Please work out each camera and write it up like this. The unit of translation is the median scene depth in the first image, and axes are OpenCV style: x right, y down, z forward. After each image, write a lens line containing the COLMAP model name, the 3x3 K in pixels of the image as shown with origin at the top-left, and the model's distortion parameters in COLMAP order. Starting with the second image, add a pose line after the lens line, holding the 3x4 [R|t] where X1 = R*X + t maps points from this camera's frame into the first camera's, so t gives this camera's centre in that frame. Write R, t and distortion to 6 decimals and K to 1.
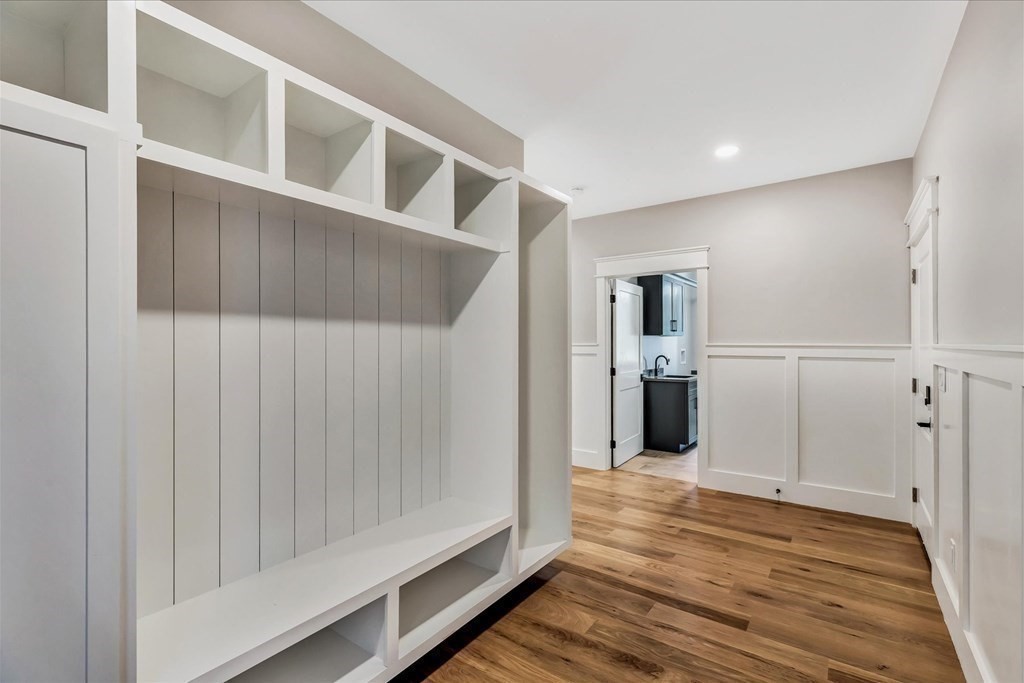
lens RADIAL K [[467.4, 0, 512.0], [0, 467.4, 341.5], [0, 0, 1]] dist [-0.000166, -0.000339]
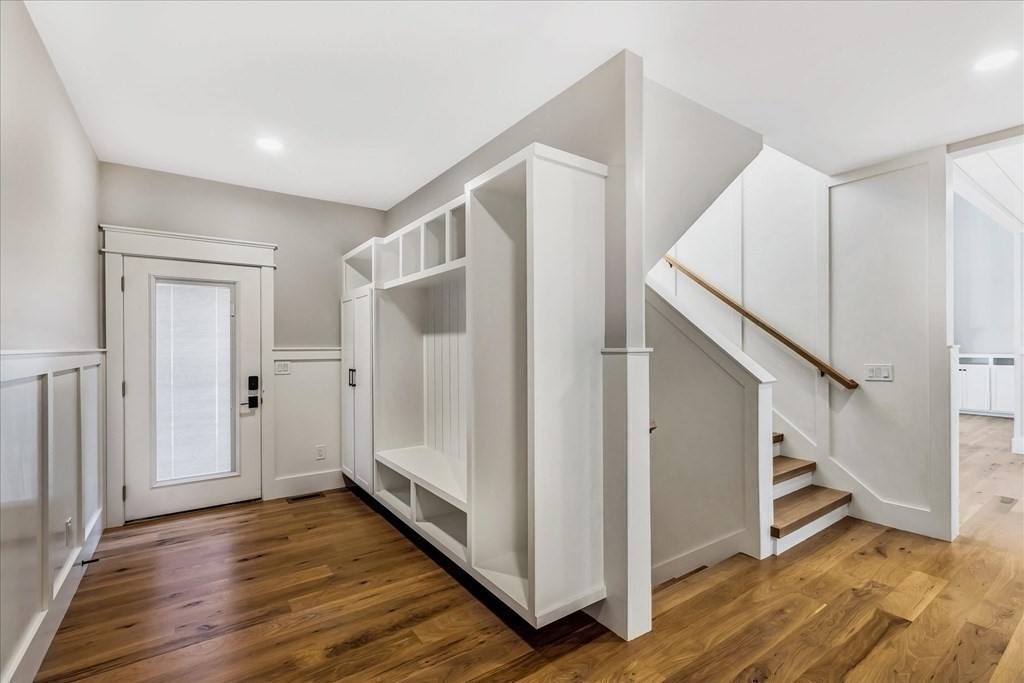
lens RADIAL K [[467.4, 0, 512.0], [0, 467.4, 341.5], [0, 0, 1]] dist [-0.000166, -0.000339]
pose [[-0.340127, -0.000362, -0.940380, 1.069588], [0.019403, 0.999784, -0.007402, 0.007946], [0.940179, -0.020764, -0.340046, 1.609121]]
